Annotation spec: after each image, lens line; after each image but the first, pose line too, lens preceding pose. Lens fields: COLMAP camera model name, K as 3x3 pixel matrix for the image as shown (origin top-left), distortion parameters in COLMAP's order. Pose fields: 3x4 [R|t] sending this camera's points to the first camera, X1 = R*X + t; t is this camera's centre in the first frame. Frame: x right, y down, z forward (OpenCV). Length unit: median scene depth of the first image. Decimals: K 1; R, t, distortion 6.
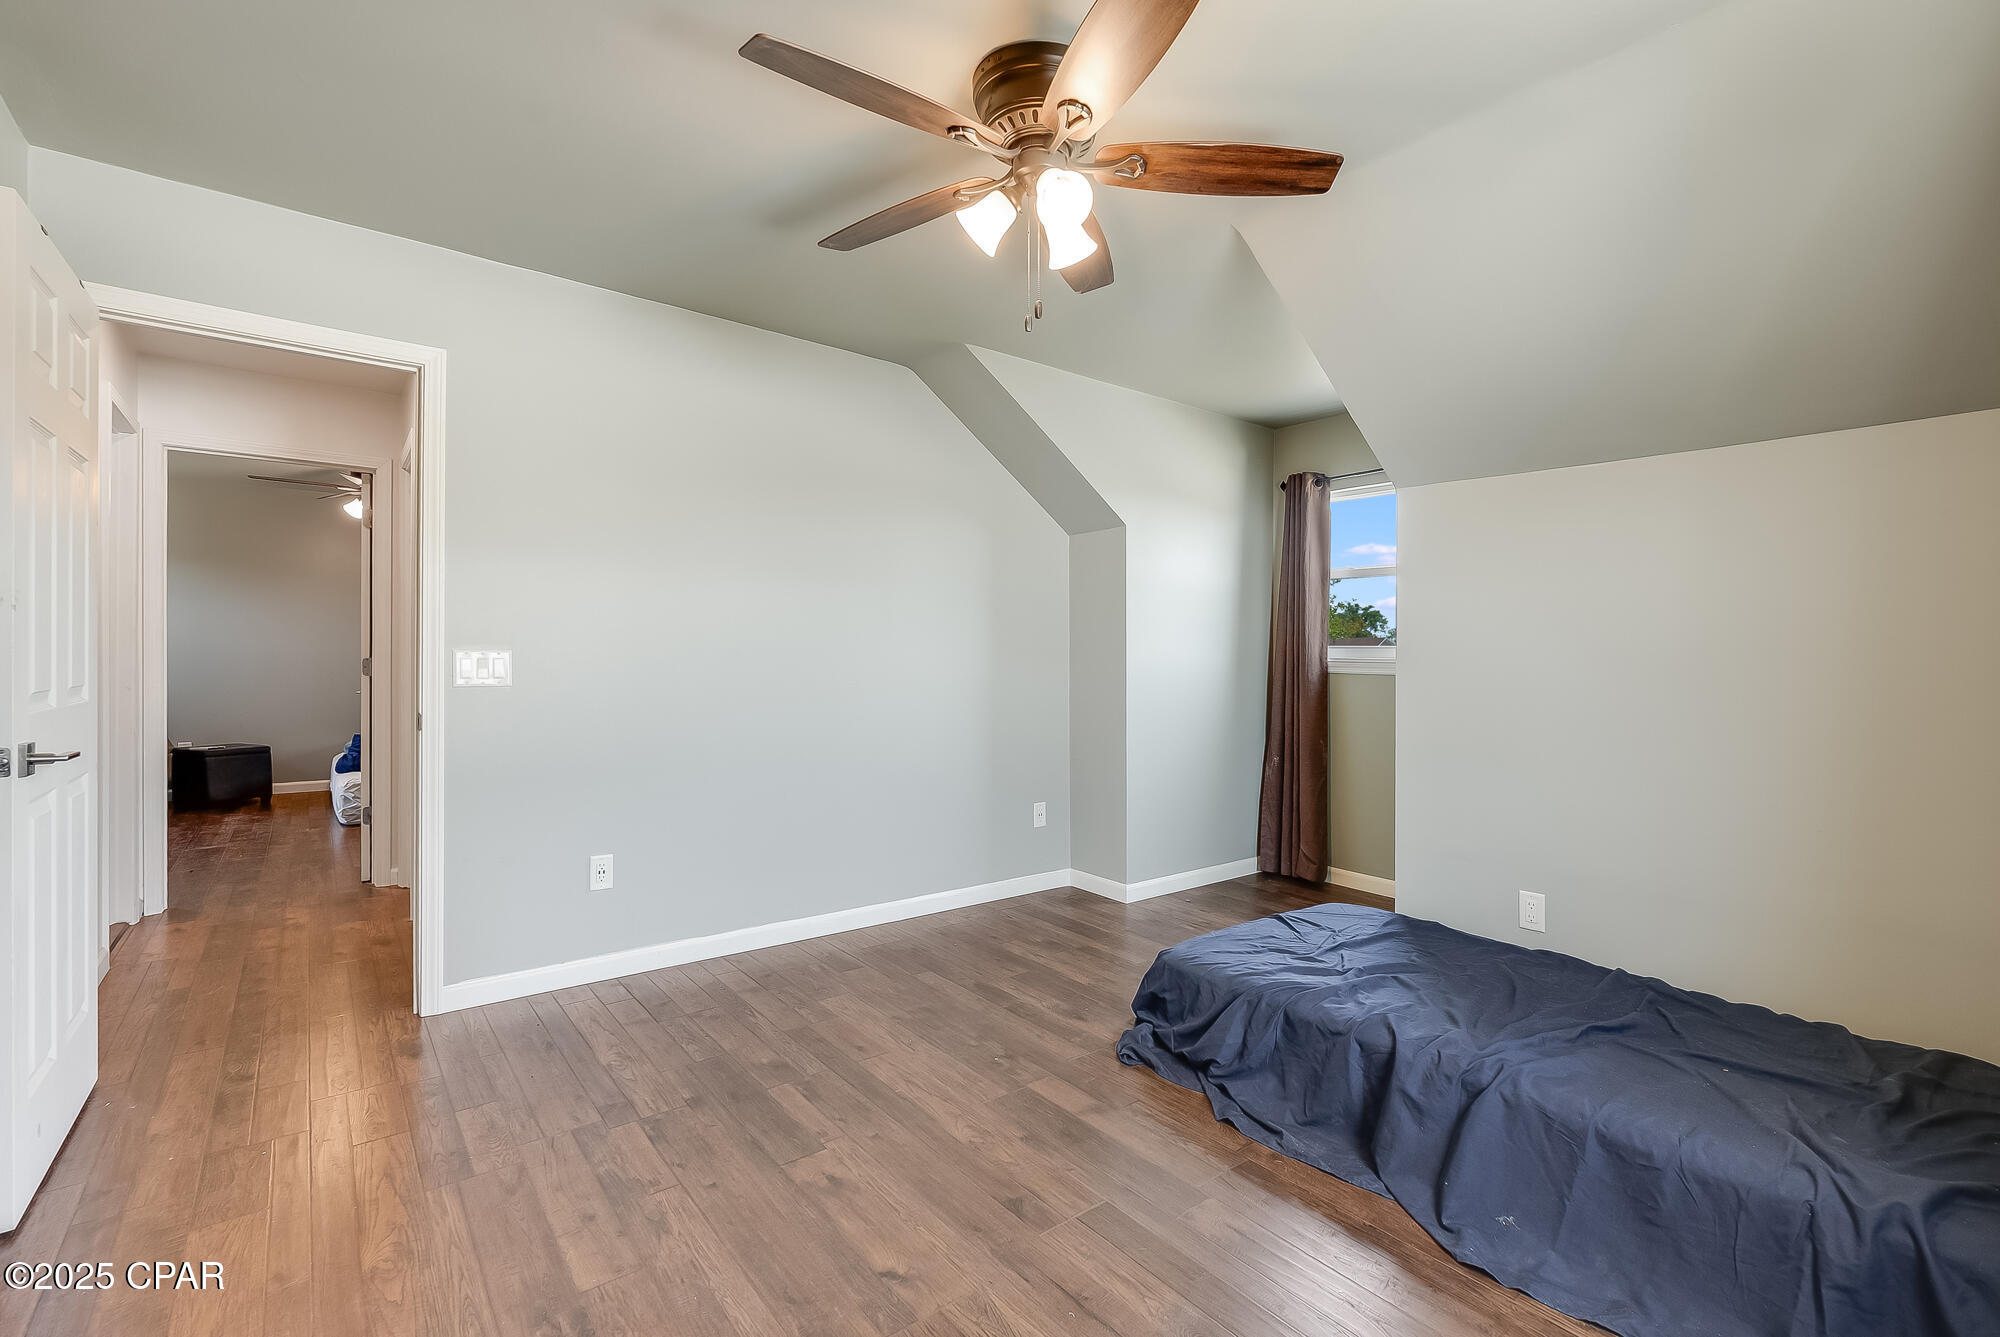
lens RADIAL K [[875.6, 0, 999.2], [0, 875.6, 676.5], [0, 0, 1]] dist [-0.003112, -0.000220]
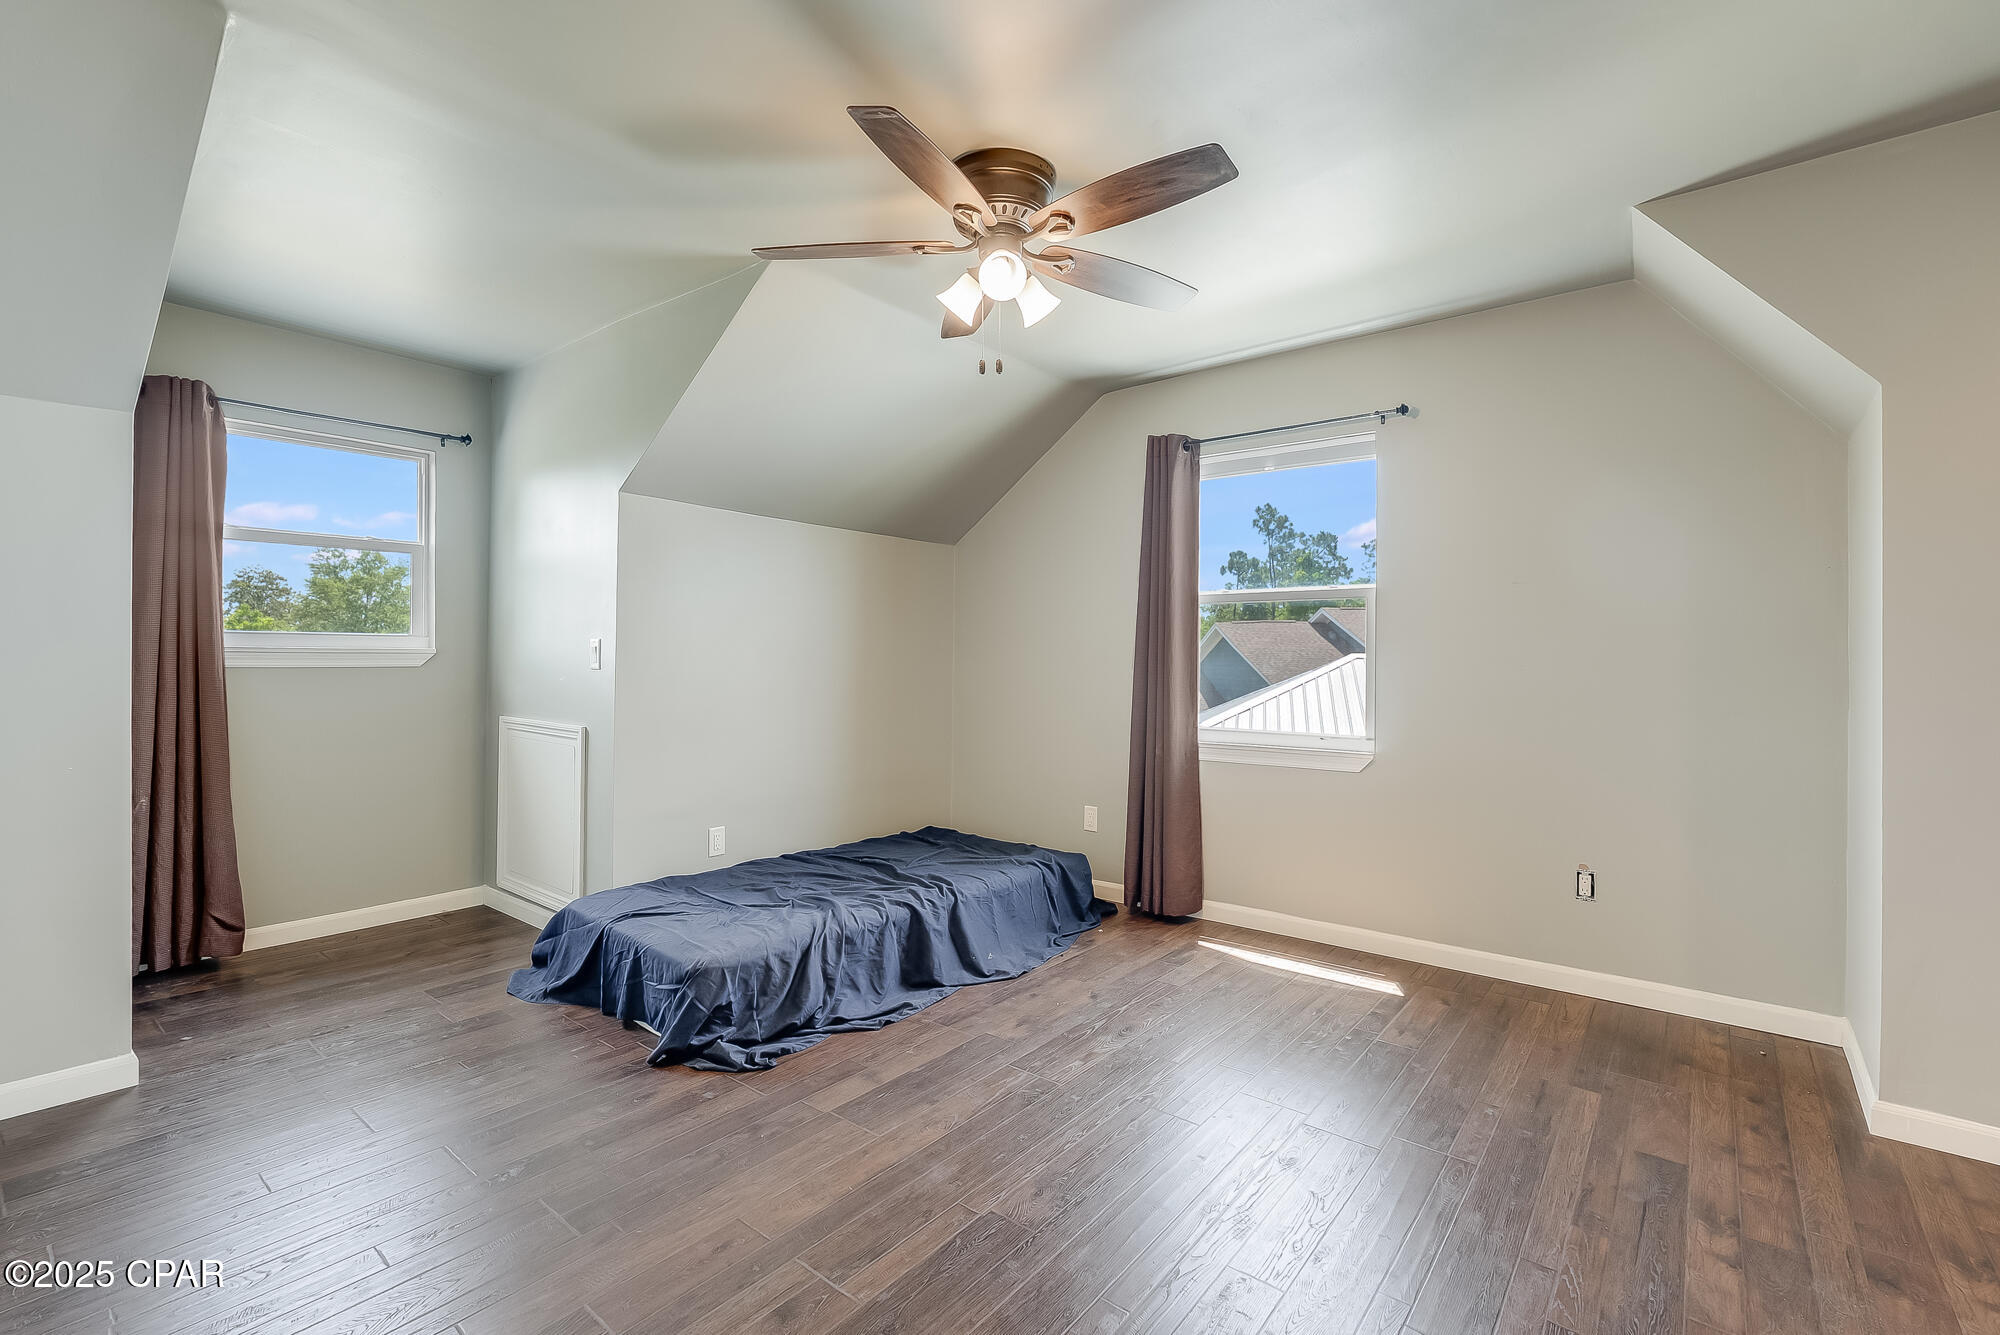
lens RADIAL K [[875.6, 0, 999.2], [0, 875.6, 675.5], [0, 0, 1]] dist [-0.003112, -0.000220]
pose [[-0.225142, -0.034184, 0.973726, -1.034835], [0.002831, 0.999357, 0.035738, -0.040626], [-0.974322, 0.010803, -0.224900, 1.162919]]
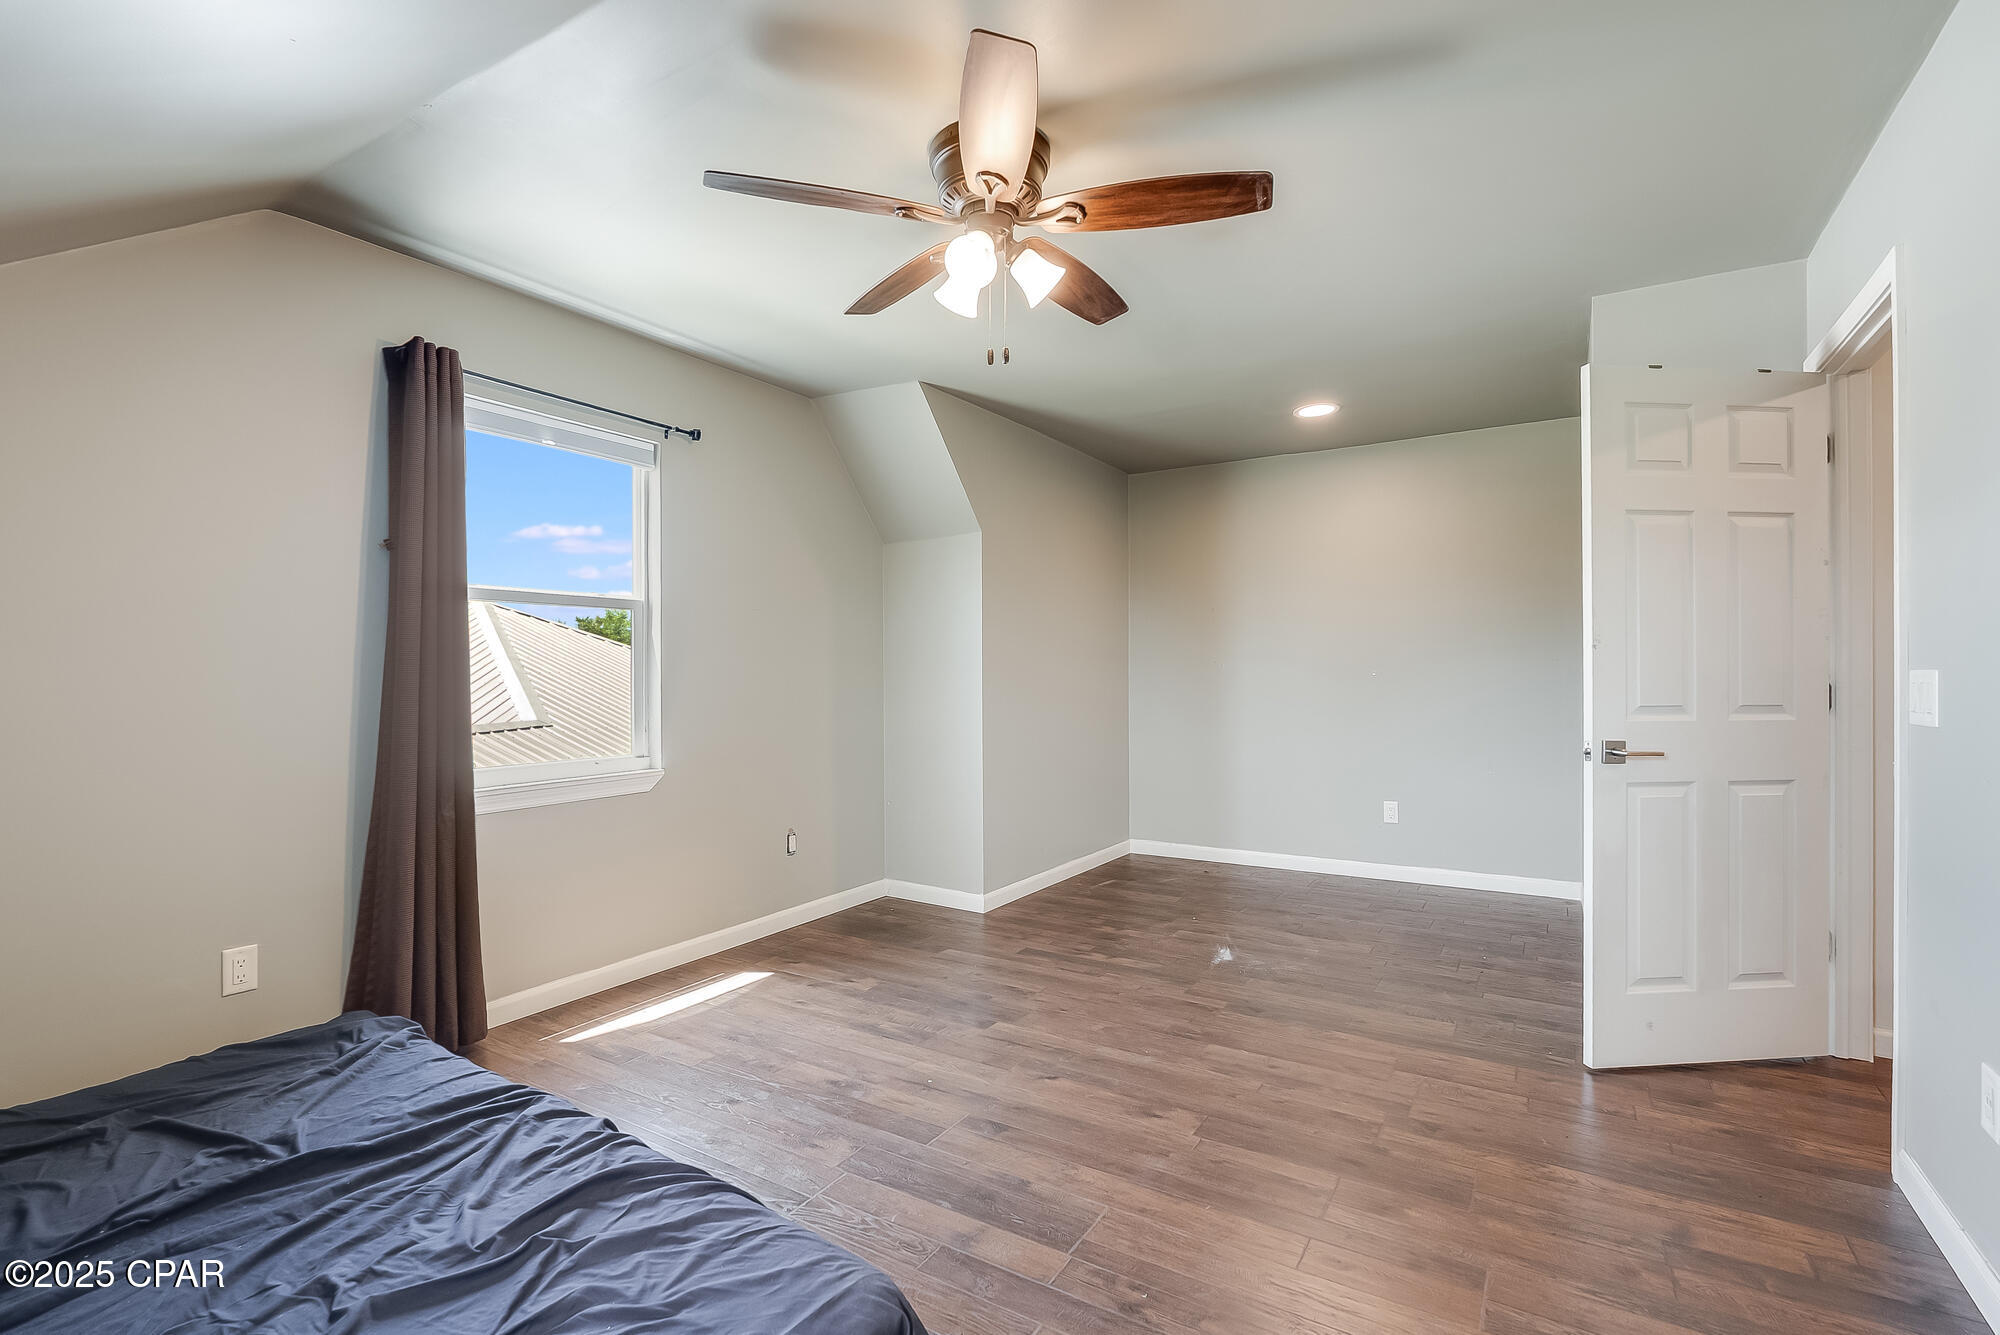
lens RADIAL K [[916.5, 0, 1000.0], [0, 916.5, 667.5], [0, 0, 1]] dist [-0.001417, -0.000101]
pose [[-0.941167, -0.009297, -0.337815, 0.395773], [-0.010282, 0.999947, 0.001126, -0.027452], [0.337787, 0.004534, -0.941212, 1.925520]]
